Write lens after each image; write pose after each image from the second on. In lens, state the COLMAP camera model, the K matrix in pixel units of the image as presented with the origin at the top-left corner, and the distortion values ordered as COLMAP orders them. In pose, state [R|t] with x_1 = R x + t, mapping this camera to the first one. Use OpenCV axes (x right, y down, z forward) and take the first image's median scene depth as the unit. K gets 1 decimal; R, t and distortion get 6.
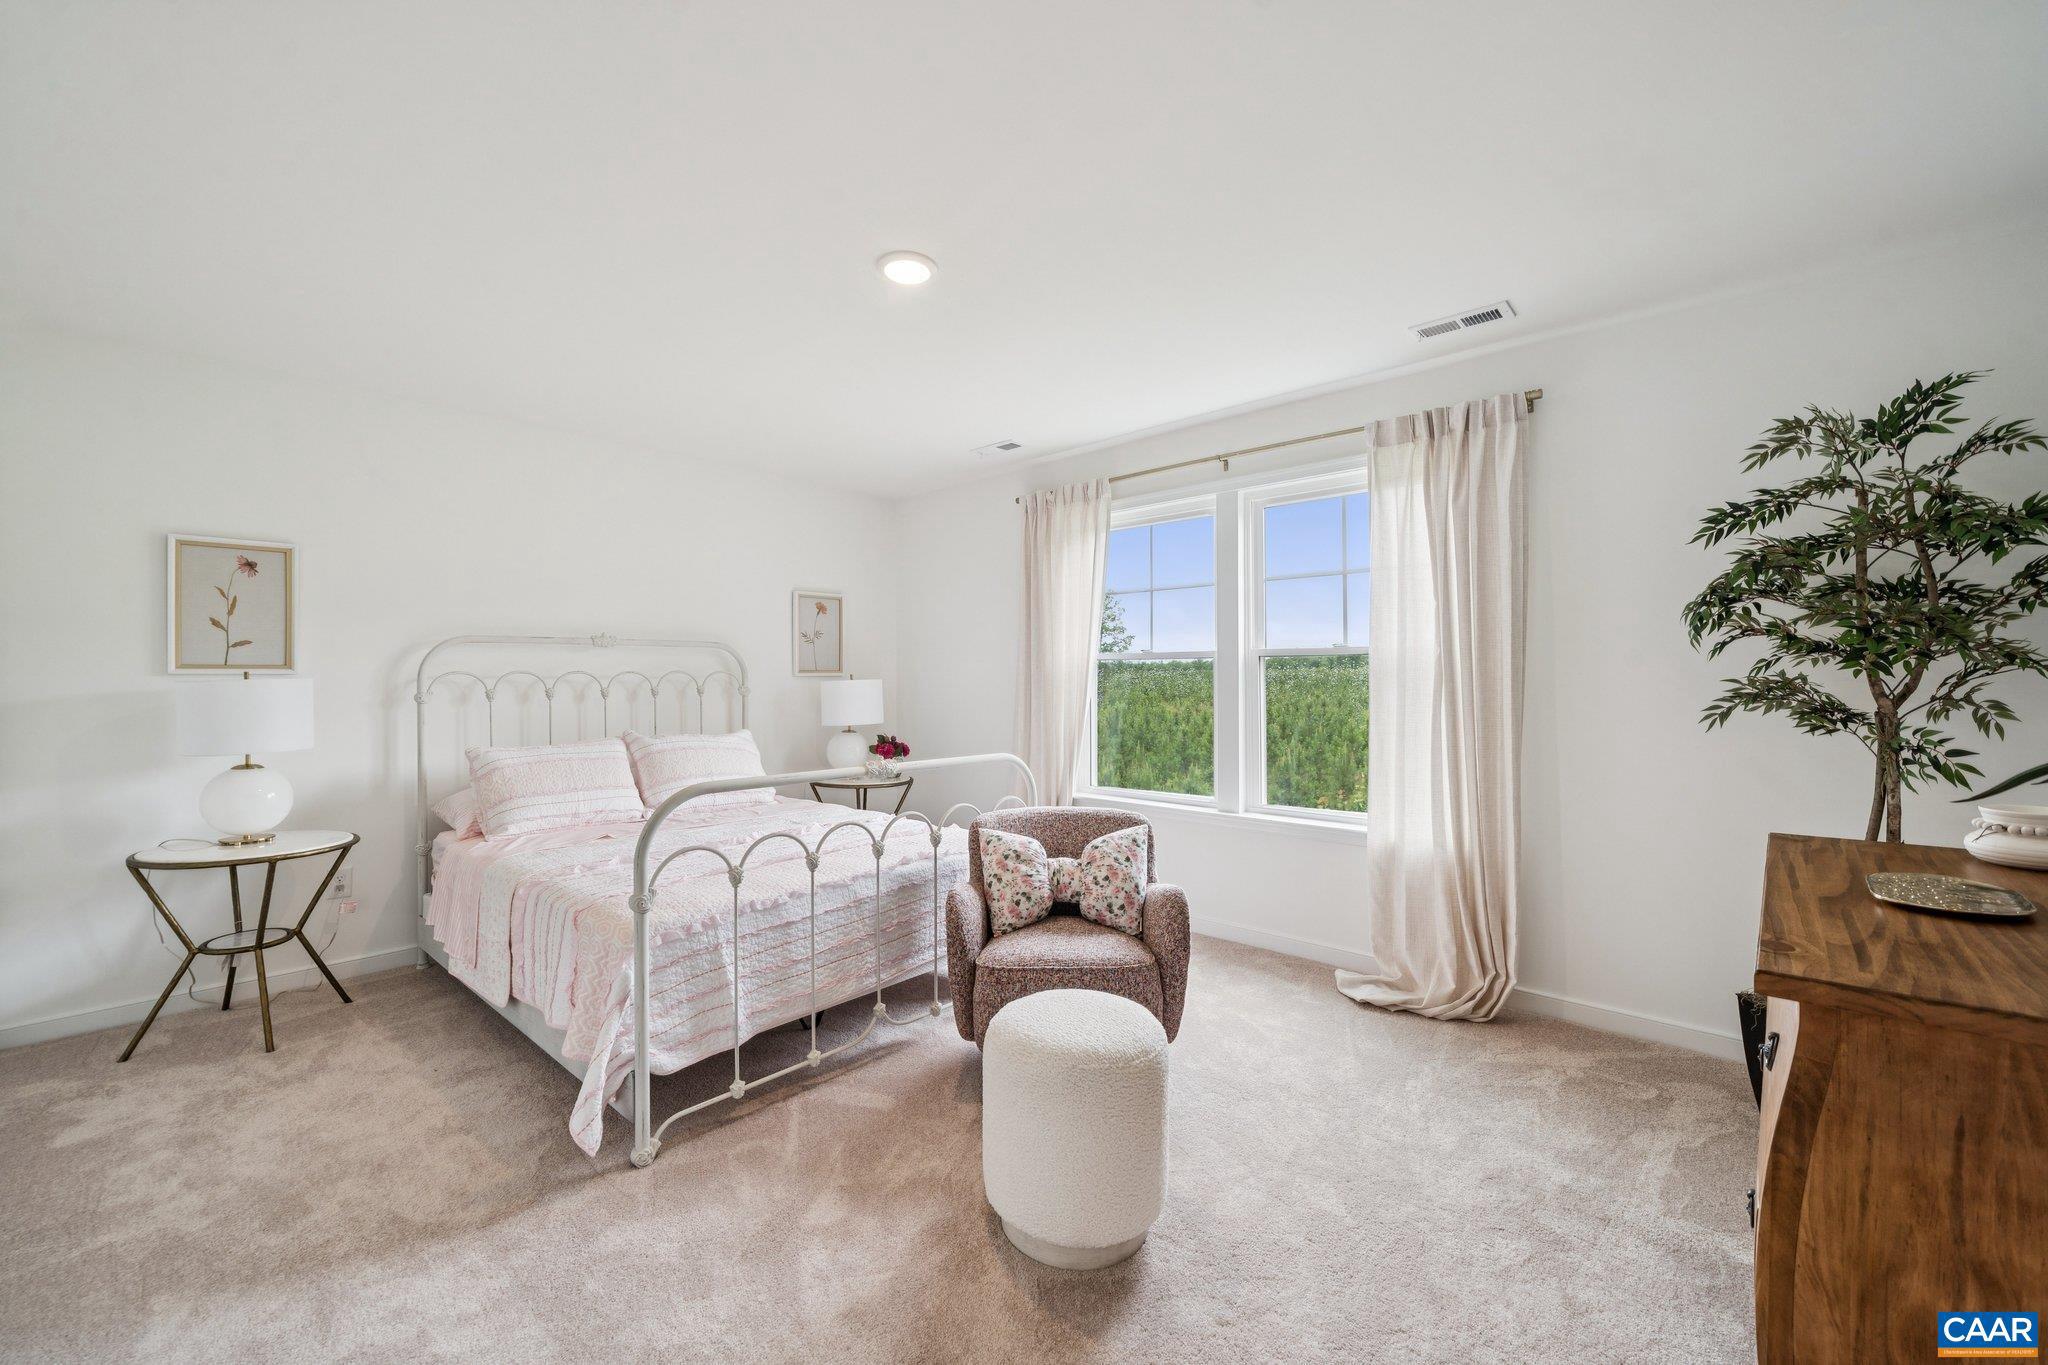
lens RADIAL K [[841.6, 0, 1025.3], [0, 841.6, 669.7], [0, 0, 1]] dist [0.000209, 0.000031]
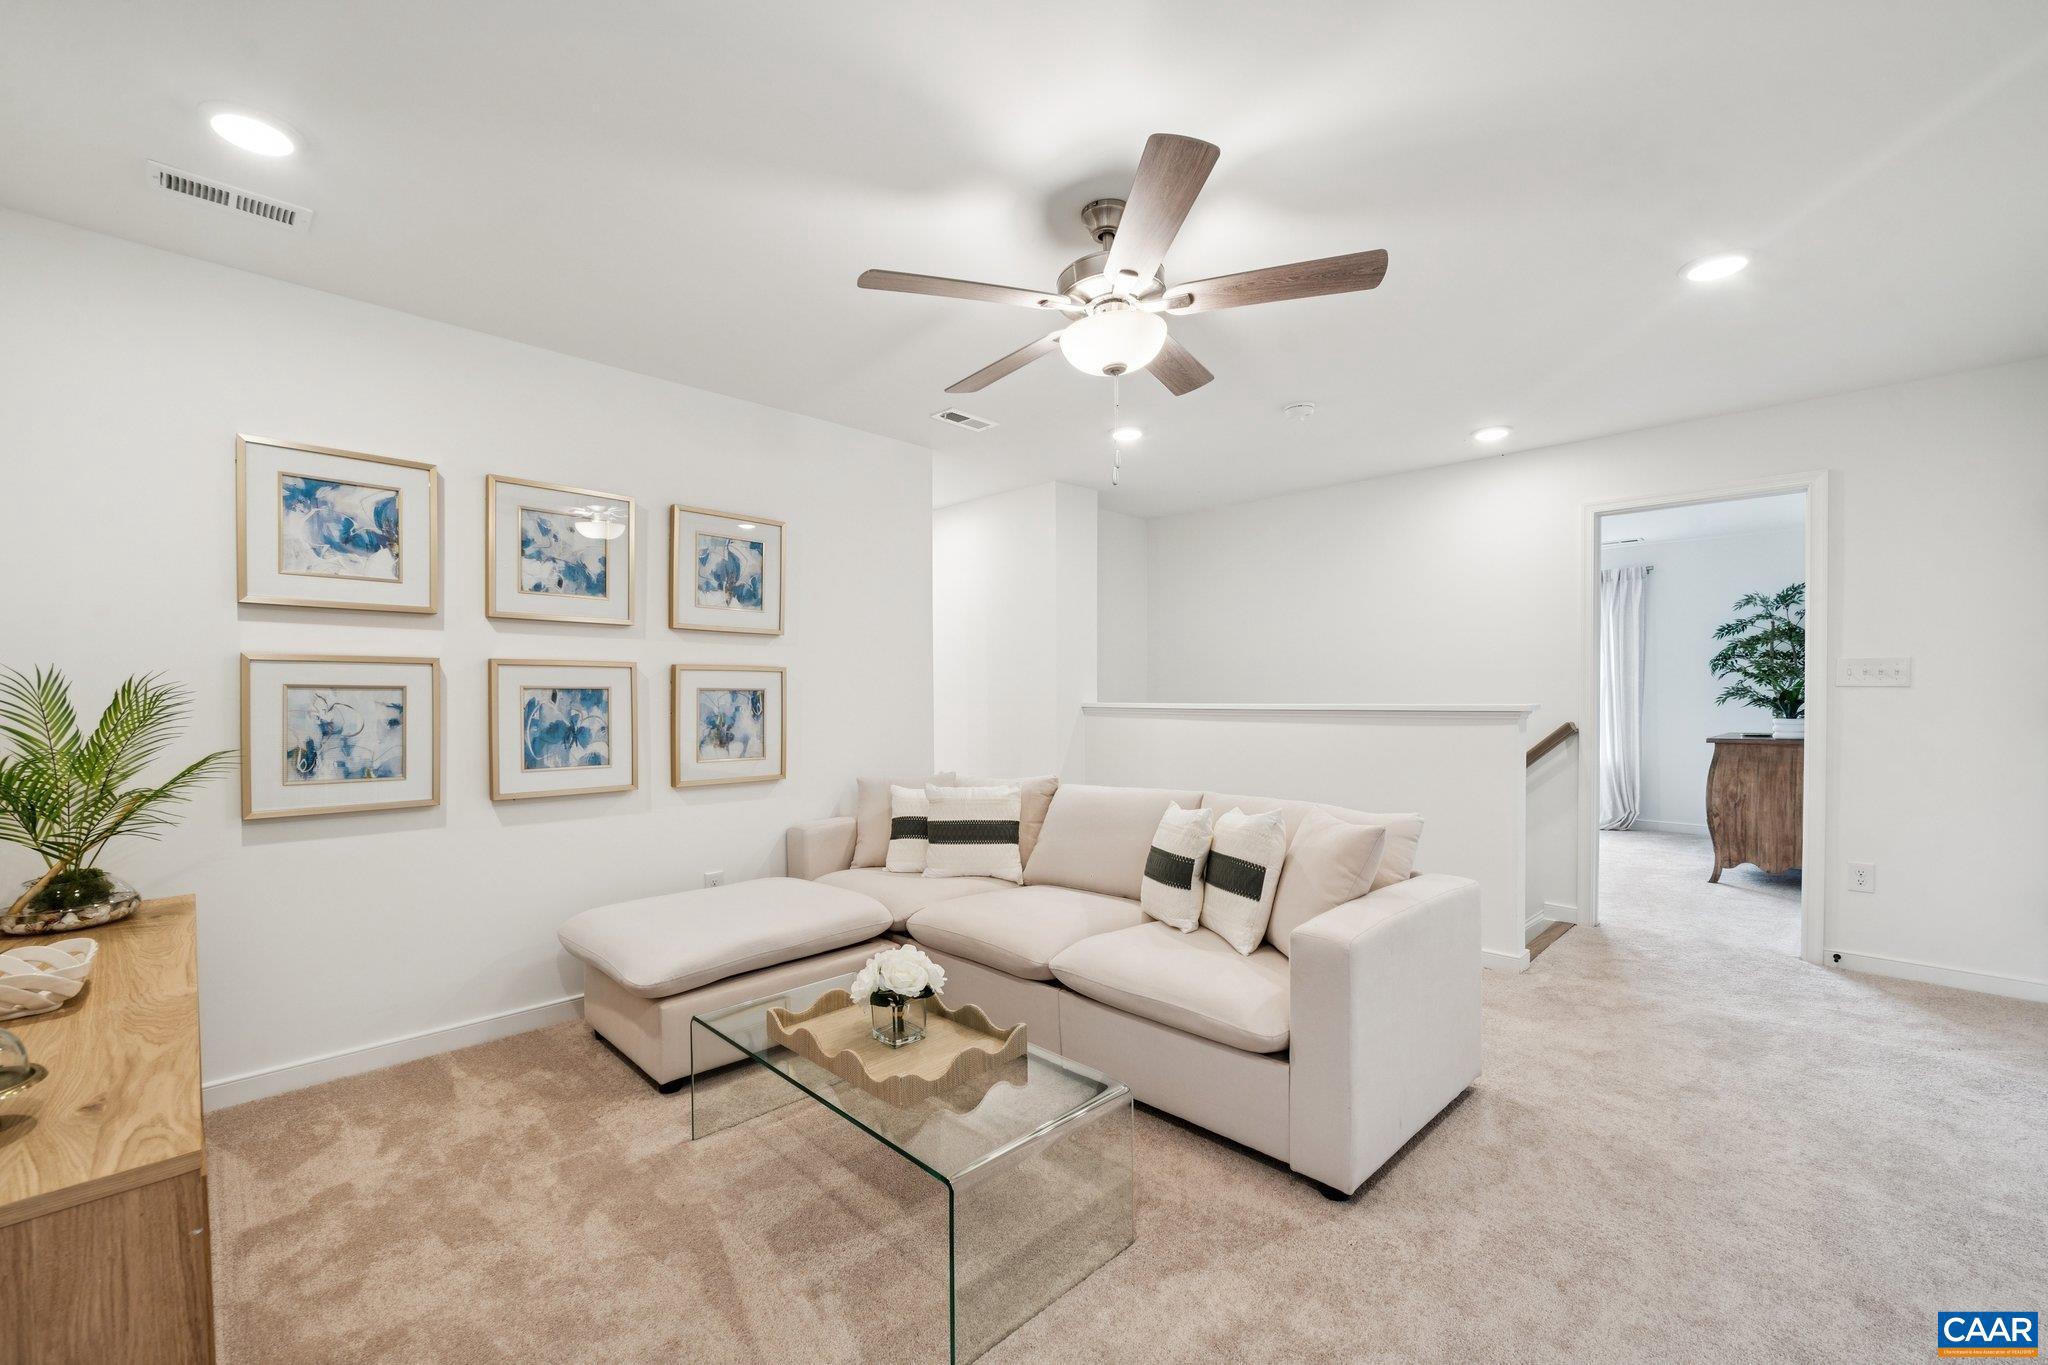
lens RADIAL K [[854.1, 0, 1020.1], [0, 854.1, 713.0], [0, 0, 1]] dist [-0.000161, 0.000008]
pose [[0.998345, -0.000210, -0.057508, -1.331988], [0.001621, 0.999699, 0.024491, 0.023431], [0.057486, -0.024544, 0.998045, -1.957925]]
